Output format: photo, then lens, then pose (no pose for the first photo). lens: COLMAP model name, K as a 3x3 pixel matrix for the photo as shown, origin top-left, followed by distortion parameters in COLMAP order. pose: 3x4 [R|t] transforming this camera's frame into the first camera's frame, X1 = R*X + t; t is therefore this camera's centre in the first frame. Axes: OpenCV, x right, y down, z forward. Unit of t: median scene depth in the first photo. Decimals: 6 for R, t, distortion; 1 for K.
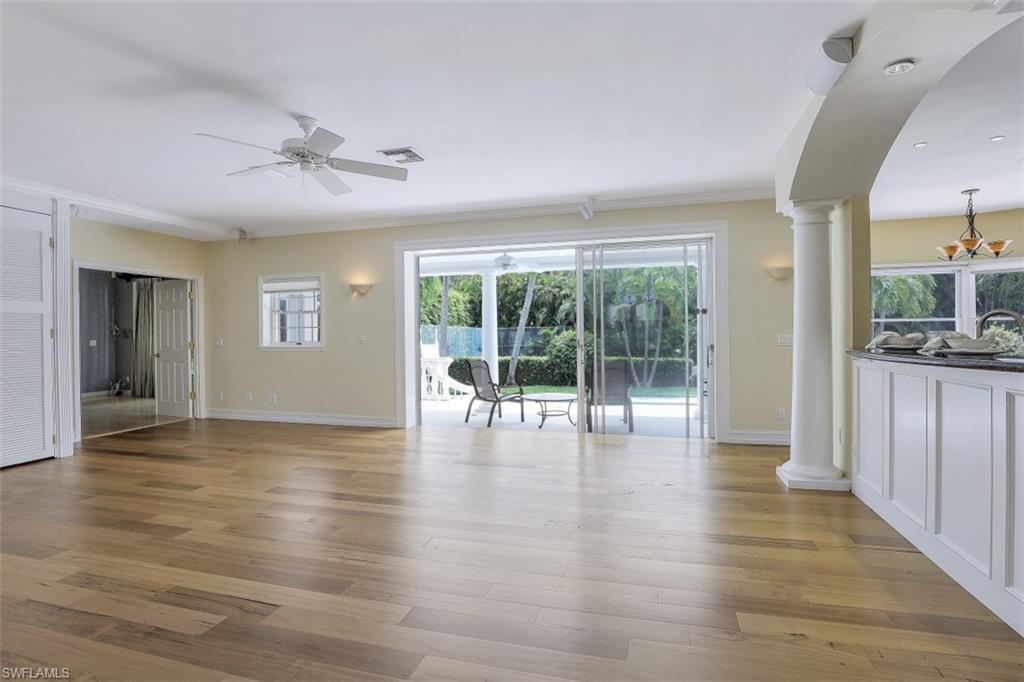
lens RADIAL K [[479.9, 0, 523.0], [0, 479.9, 337.4], [0, 0, 1]] dist [-0.024709, 0.000704]
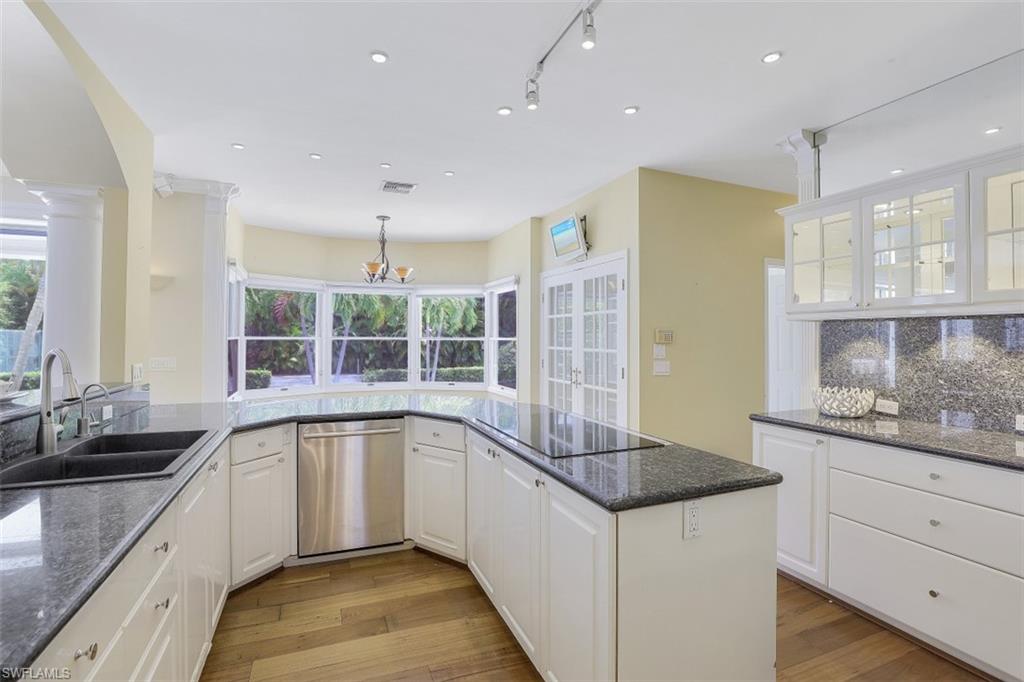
lens RADIAL K [[481.3, 0, 494.1], [0, 481.3, 330.9], [0, 0, 1]] dist [-0.023086, -0.000138]
pose [[0.806886, 0.021084, 0.590331, 0.344349], [-0.006189, 0.999610, -0.027242, -0.021375], [-0.590675, 0.018328, 0.806701, -0.002409]]
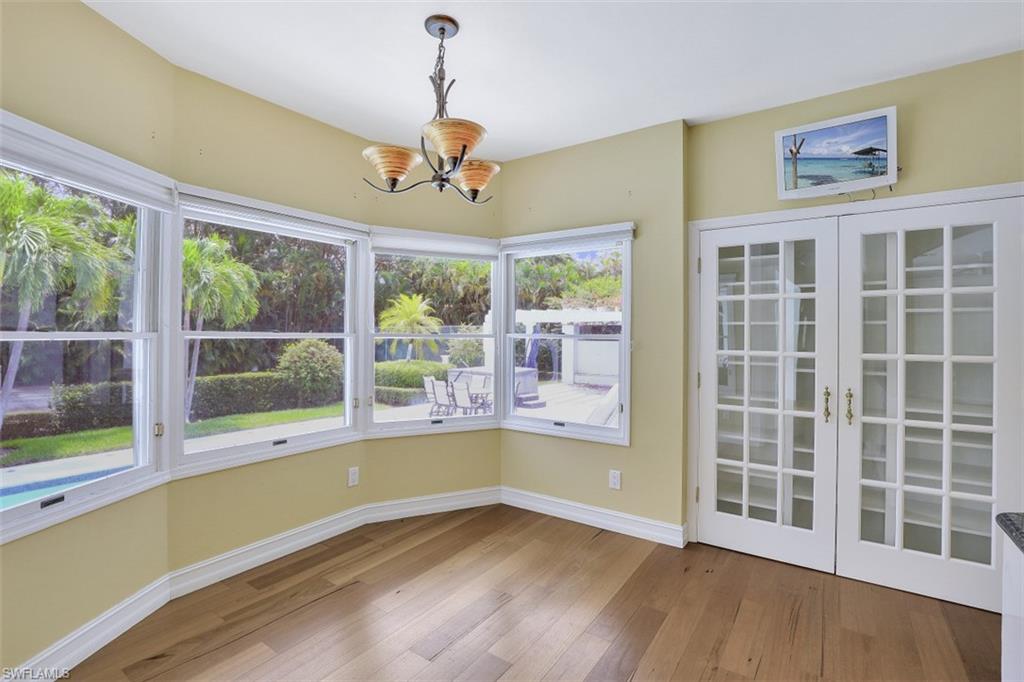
lens RADIAL K [[481.3, 0, 494.1], [0, 481.3, 330.9], [0, 0, 1]] dist [-0.023086, -0.000138]
pose [[0.351254, 0.018392, 0.936100, 0.385039], [-0.000471, 0.999810, -0.019467, -0.026537], [-0.936280, 0.006397, 0.351196, 0.529030]]
